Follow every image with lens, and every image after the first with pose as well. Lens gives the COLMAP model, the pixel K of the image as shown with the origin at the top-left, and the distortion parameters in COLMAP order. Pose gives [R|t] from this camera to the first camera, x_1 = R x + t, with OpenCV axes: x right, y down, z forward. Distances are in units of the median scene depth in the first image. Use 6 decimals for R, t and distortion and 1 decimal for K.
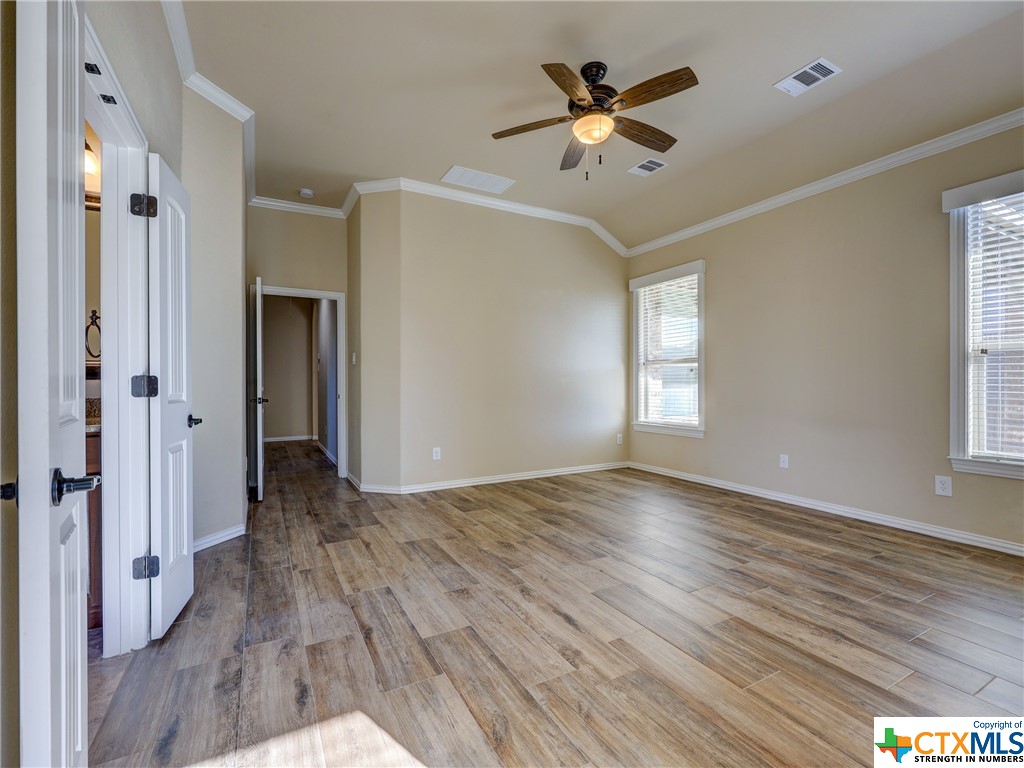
lens RADIAL K [[465.2, 0, 513.0], [0, 465.2, 381.9], [0, 0, 1]] dist [0.001831, 0.001124]
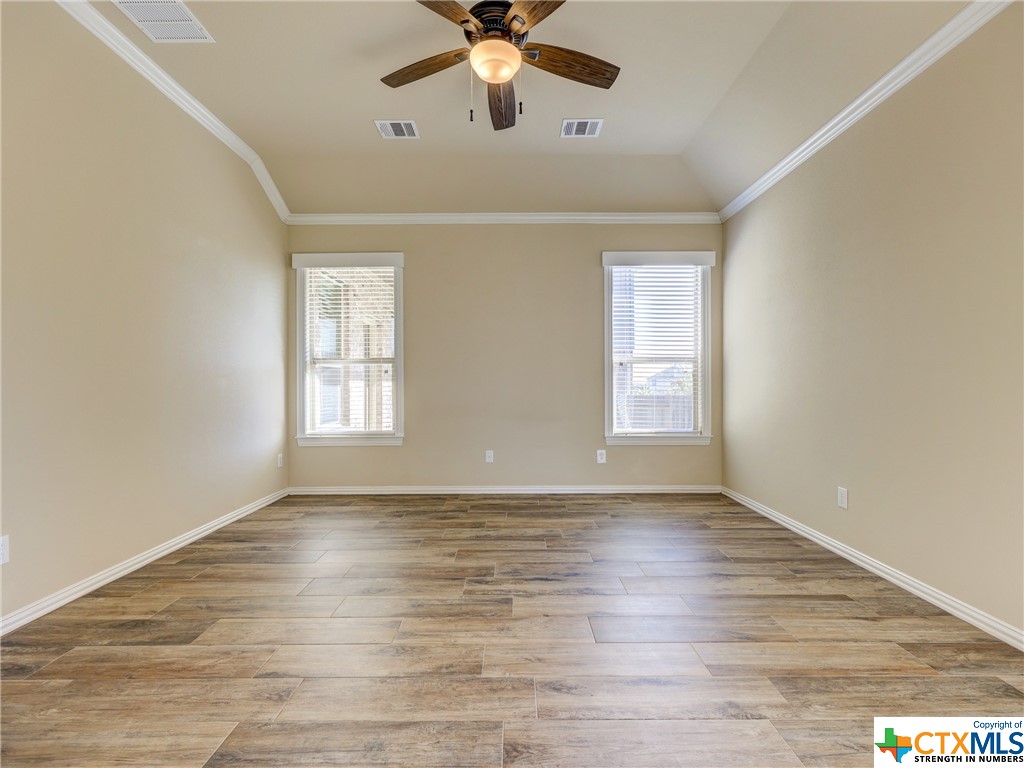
lens RADIAL K [[465.2, 0, 511.5], [0, 465.2, 383.8], [0, 0, 1]] dist [0.001831, 0.001124]
pose [[0.479435, 0.000717, 0.877577, -0.359287], [0.001965, 0.999996, -0.001891, 0.000918], [-0.877575, 0.002631, 0.479432, 0.428189]]
